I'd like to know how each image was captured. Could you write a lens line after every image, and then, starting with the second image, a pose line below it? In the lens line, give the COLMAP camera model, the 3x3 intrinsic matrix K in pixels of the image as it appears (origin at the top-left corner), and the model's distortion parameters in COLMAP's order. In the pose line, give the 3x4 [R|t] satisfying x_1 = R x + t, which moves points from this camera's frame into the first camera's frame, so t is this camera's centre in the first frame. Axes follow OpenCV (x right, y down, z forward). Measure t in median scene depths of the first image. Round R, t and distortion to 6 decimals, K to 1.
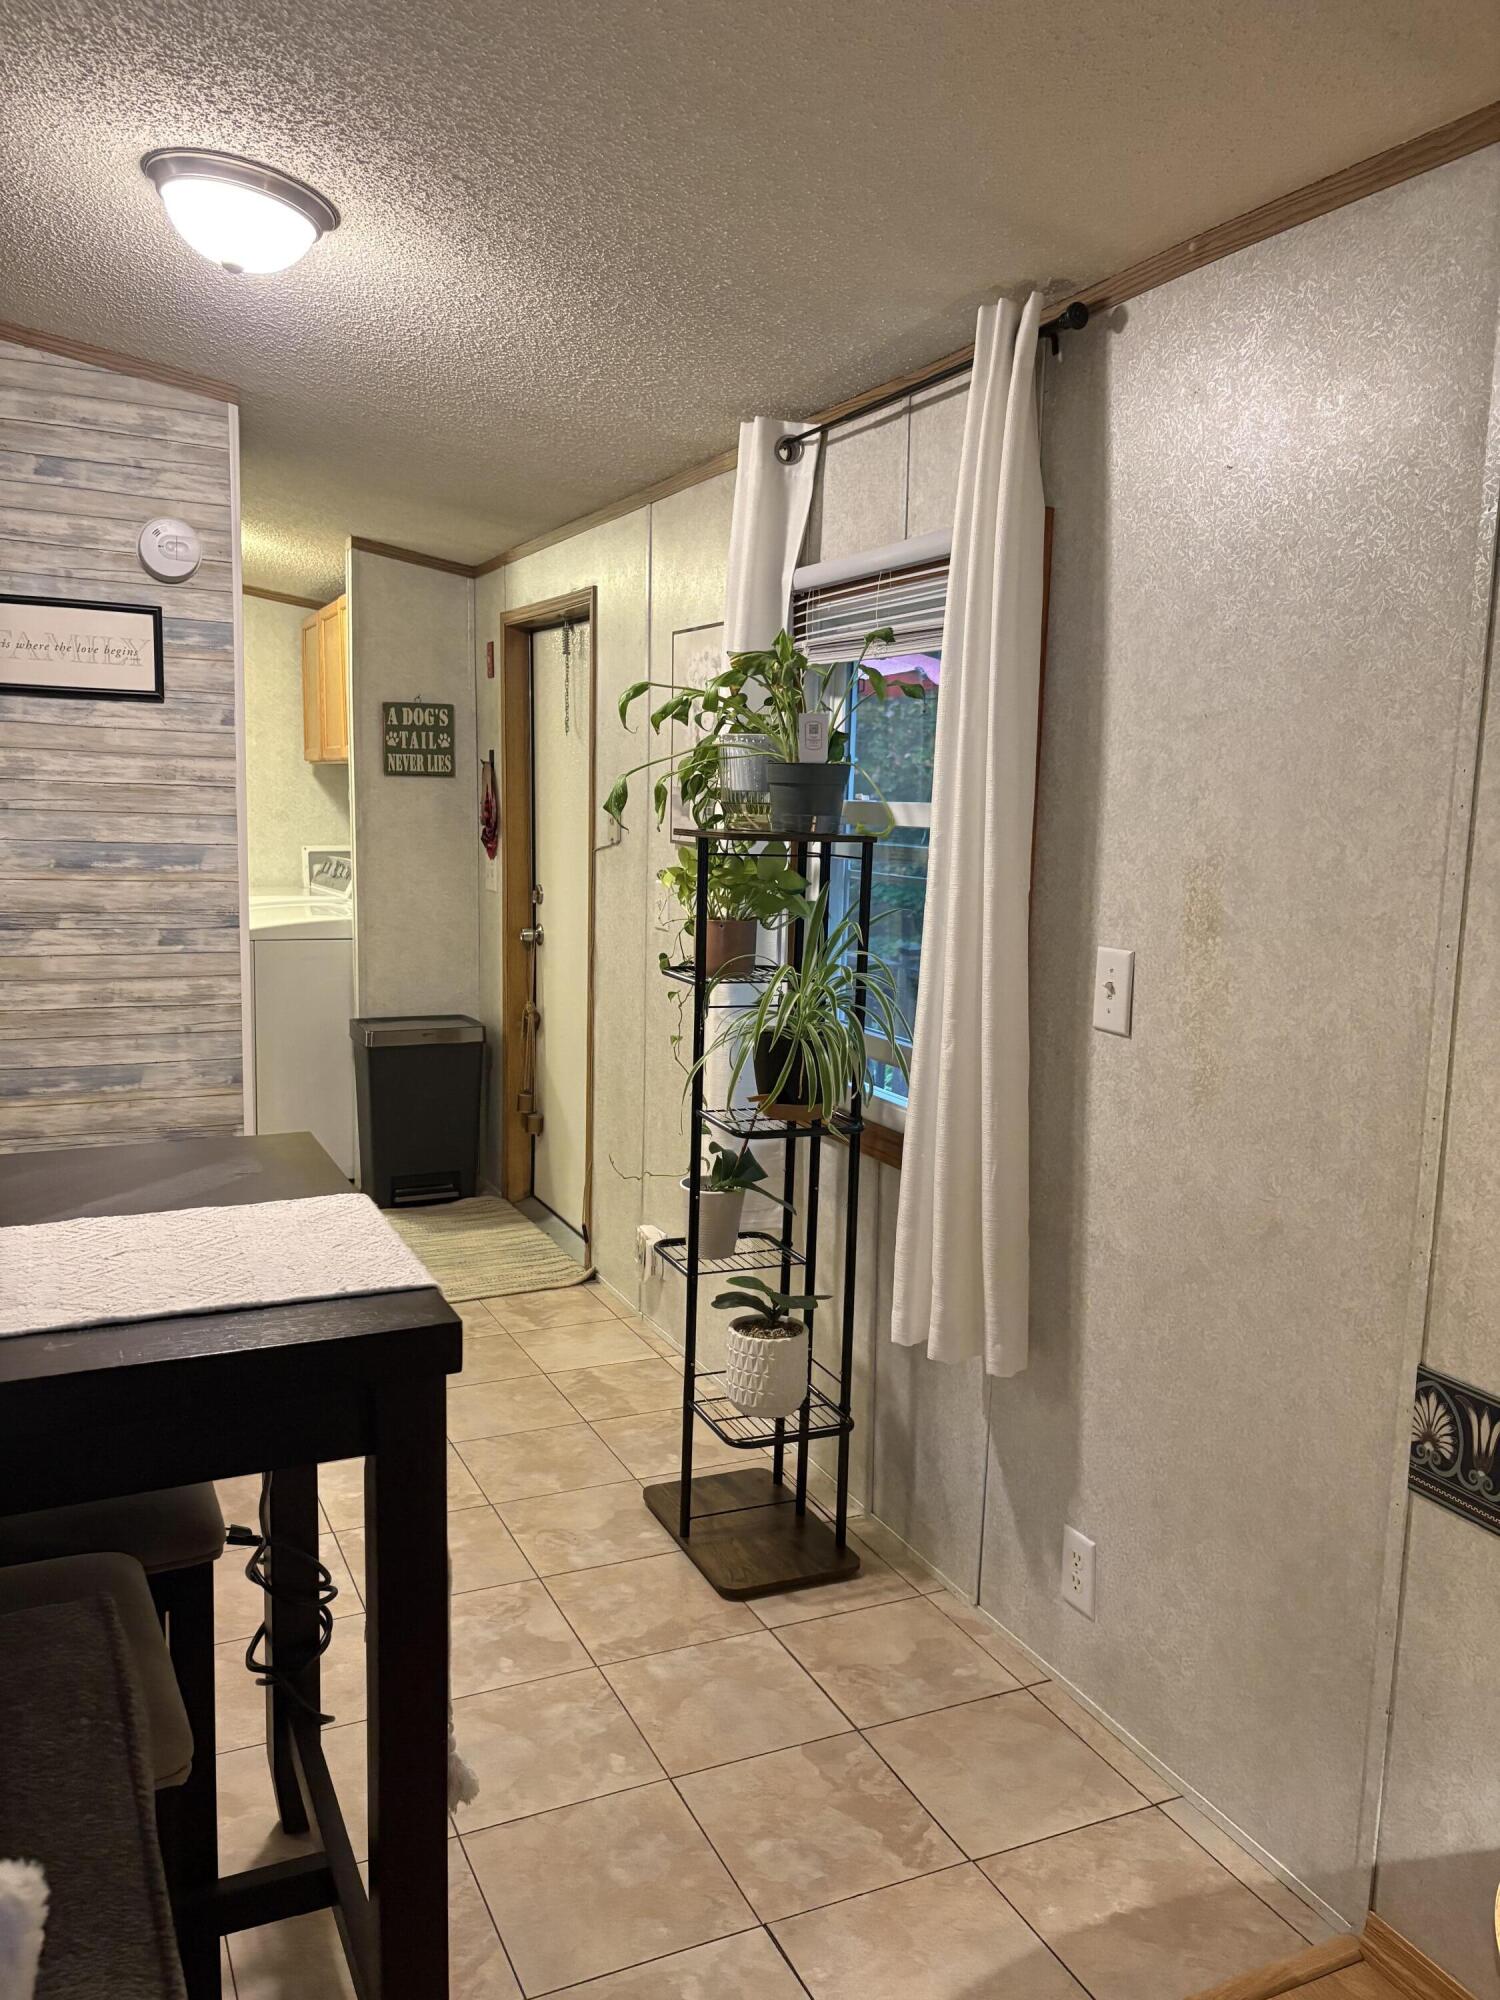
lens RADIAL K [[1508.1, 0, 735.8], [0, 1508.1, 1010.0], [0, 0, 1]] dist [0.035636, -0.043808]
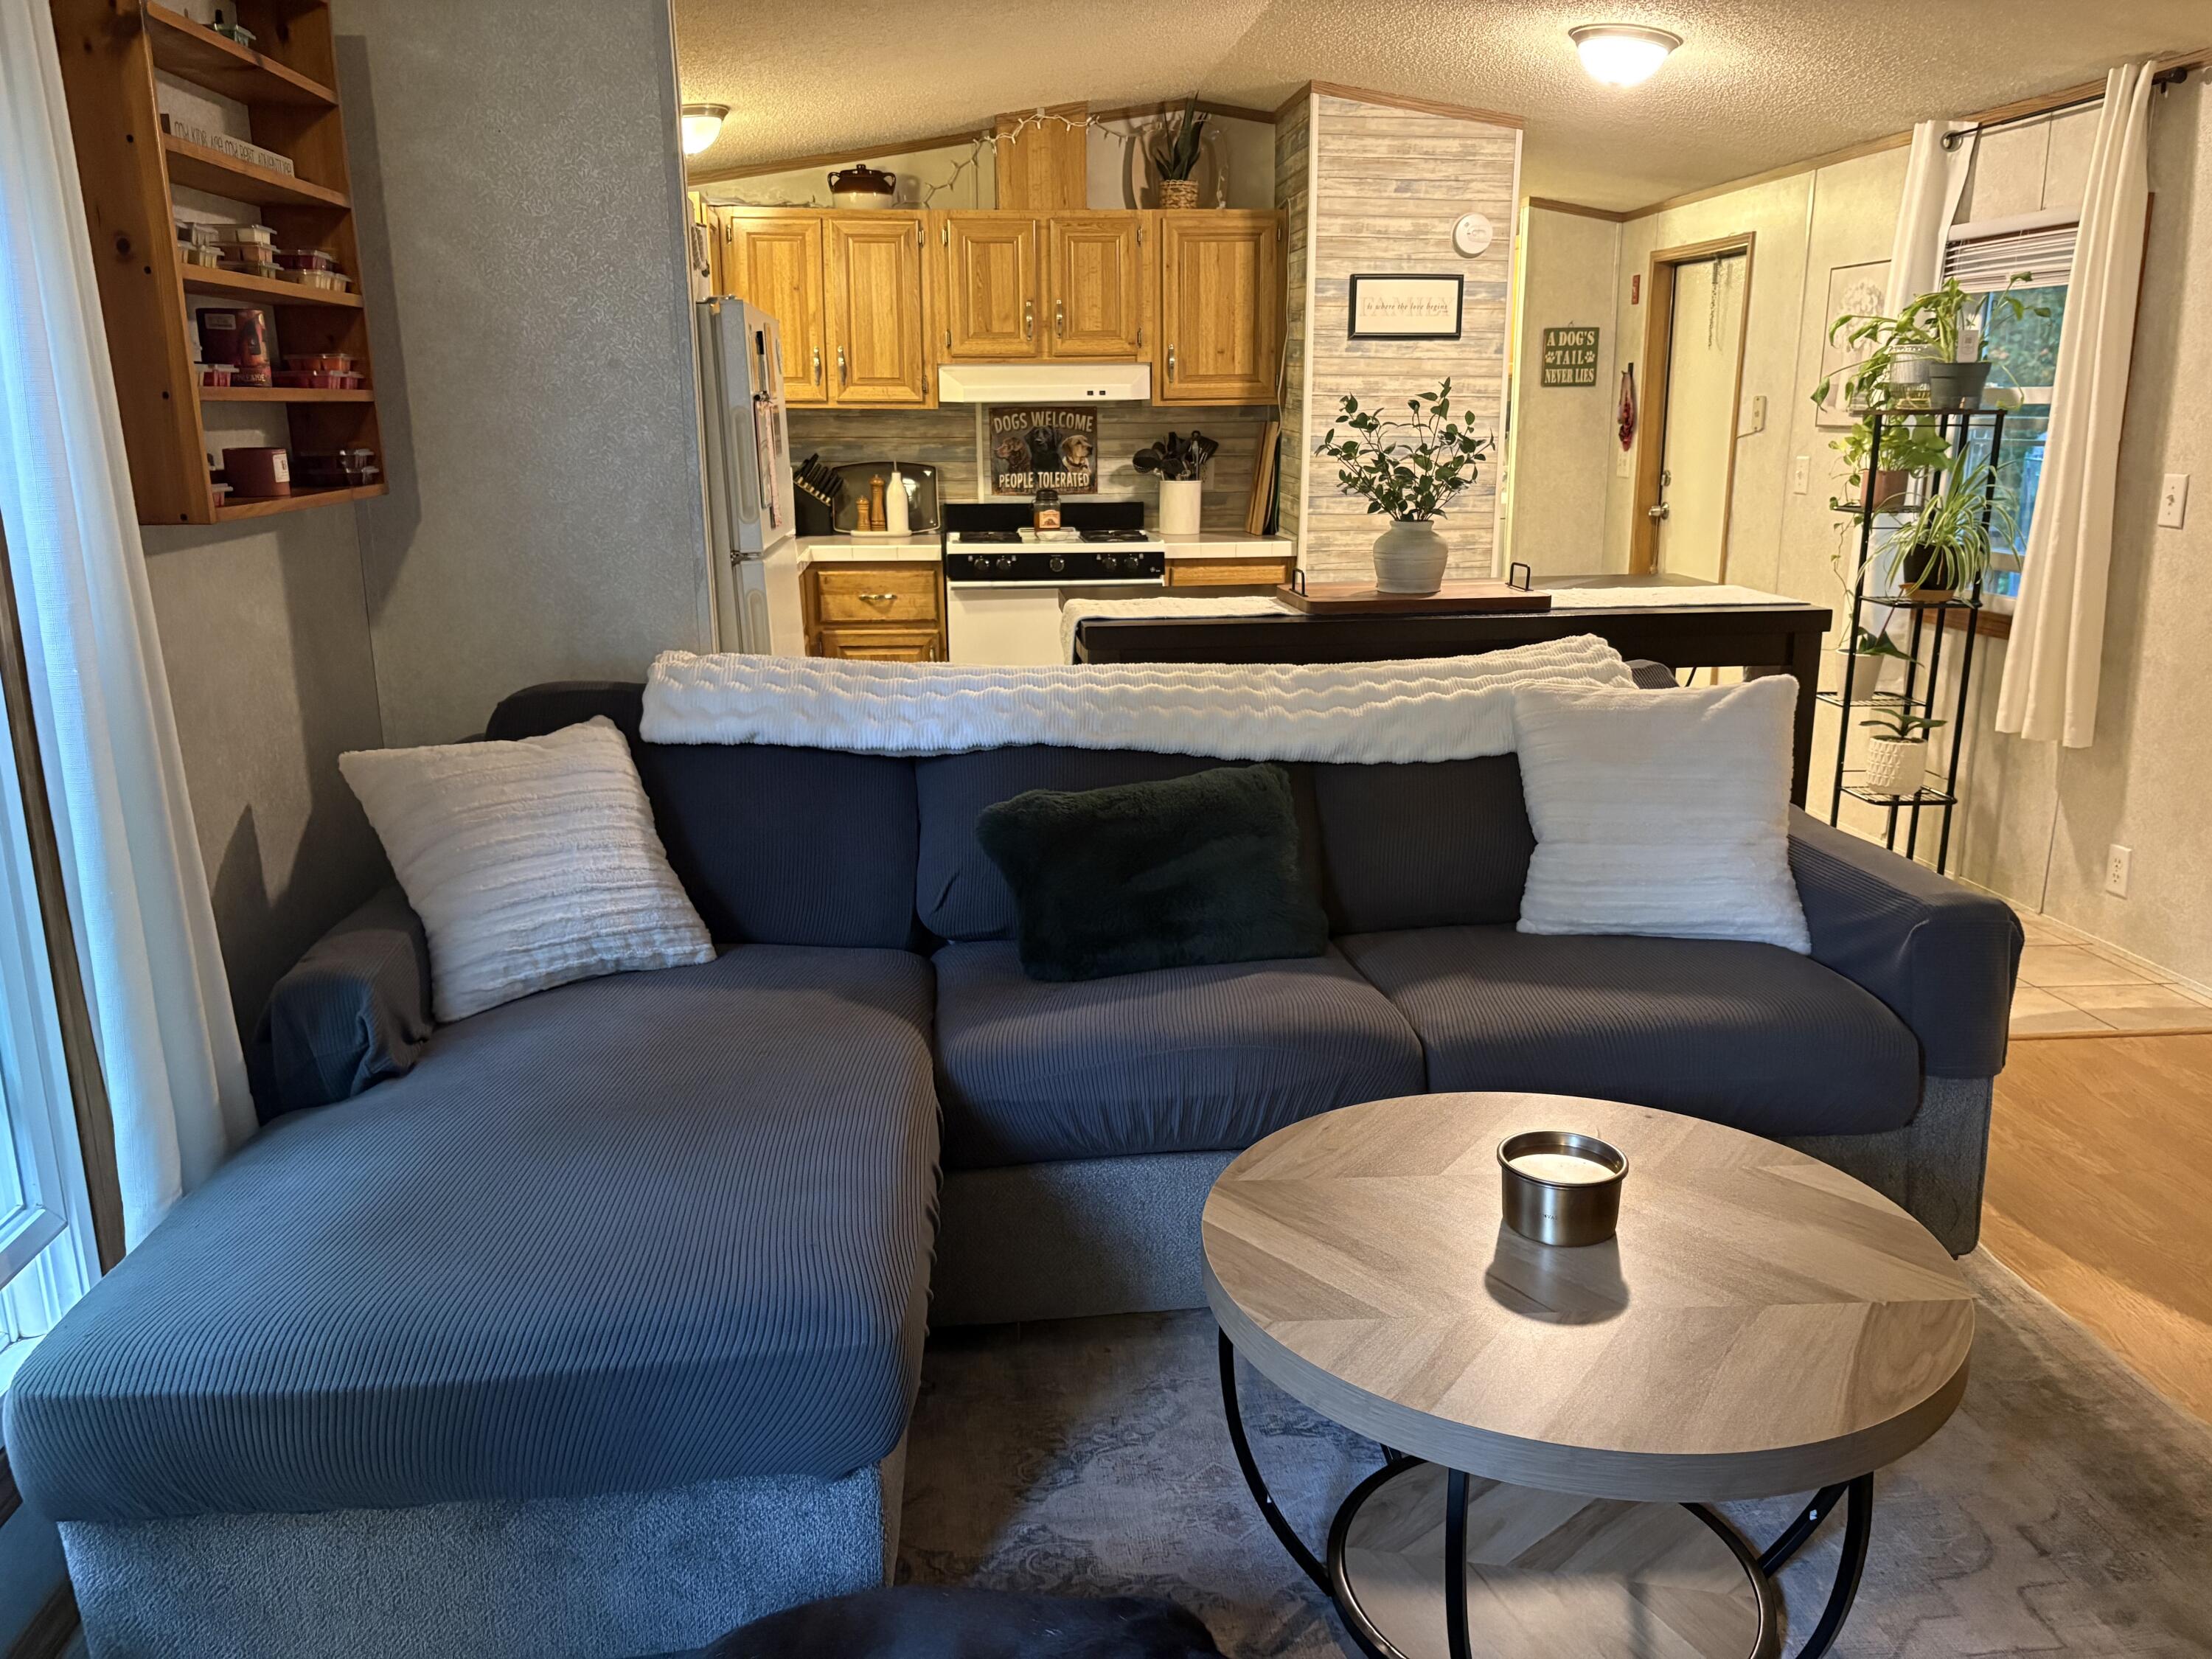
lens RADIAL K [[1667.9, 0, 1087.3], [0, 1667.9, 823.1], [0, 0, 1]] dist [0.035636, -0.043808]
pose [[0.939760, 0.053511, -0.337619, -0.174072], [-0.020135, 0.994622, 0.101598, 0.137744], [0.341240, -0.088680, 0.935784, -0.890087]]
